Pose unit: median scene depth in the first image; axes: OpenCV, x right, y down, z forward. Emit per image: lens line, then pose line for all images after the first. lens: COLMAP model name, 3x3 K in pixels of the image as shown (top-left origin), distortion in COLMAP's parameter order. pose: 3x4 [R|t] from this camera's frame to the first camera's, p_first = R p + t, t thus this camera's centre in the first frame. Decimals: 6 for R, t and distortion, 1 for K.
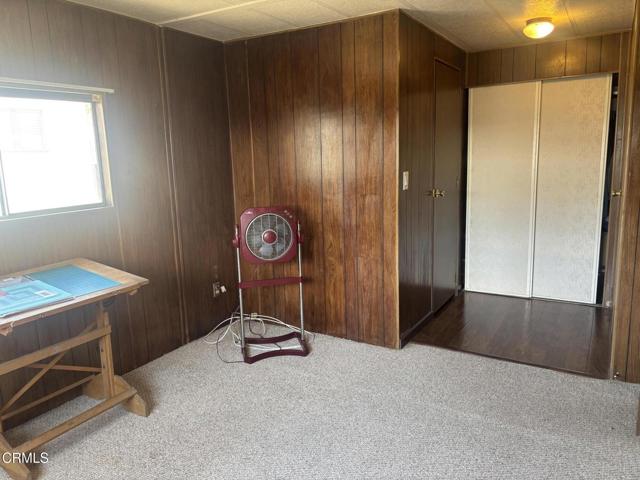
lens RADIAL K [[481.2, 0, 320.0], [0, 481.2, 240.0], [0, 0, 1]] dist [0.001578, 0.000002]
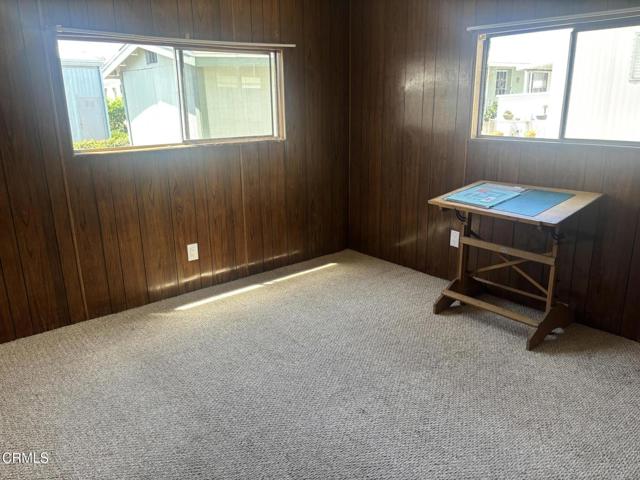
lens RADIAL K [[481.2, 0, 320.0], [0, 481.2, 240.0], [0, 0, 1]] dist [0.001578, 0.000002]
pose [[-0.332633, 0.291544, -0.896860, 0.642769], [-0.146906, 0.923385, 0.354652, -0.143473], [0.931544, 0.249723, -0.264319, 0.848444]]
